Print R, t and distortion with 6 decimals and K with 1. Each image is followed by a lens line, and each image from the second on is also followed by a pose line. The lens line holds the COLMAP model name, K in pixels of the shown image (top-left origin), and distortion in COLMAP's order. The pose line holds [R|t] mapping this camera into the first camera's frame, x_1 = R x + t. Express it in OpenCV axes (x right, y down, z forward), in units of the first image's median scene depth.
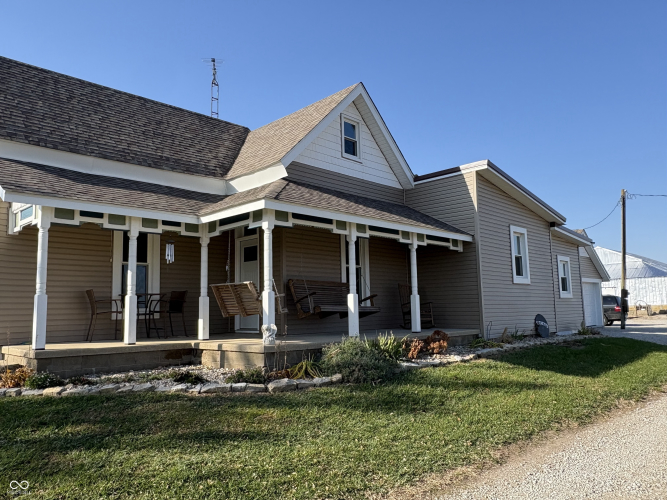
lens RADIAL K [[508.4, 0, 334.8], [0, 508.4, 249.6], [0, 0, 1]] dist [-0.005175, -0.003791]
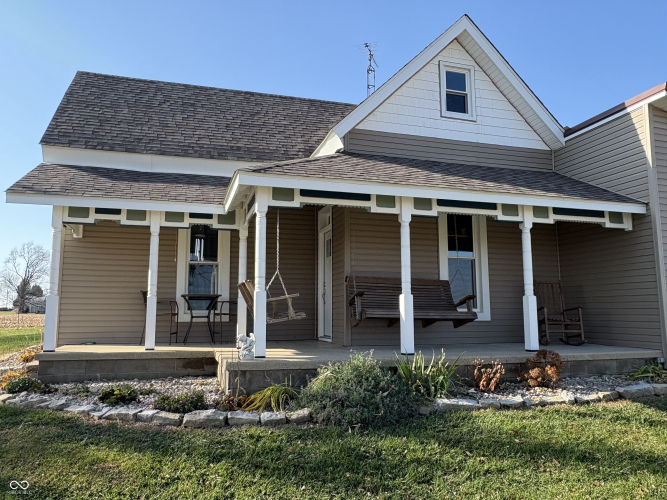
lens RADIAL K [[508.4, 0, 330.8], [0, 508.4, 250.9], [0, 0, 1]] dist [-0.005175, -0.003791]
pose [[0.876531, -0.042850, -0.479434, 0.265019], [0.041864, 0.999042, -0.012752, 0.027150], [0.479521, -0.008894, 0.877485, 0.284045]]
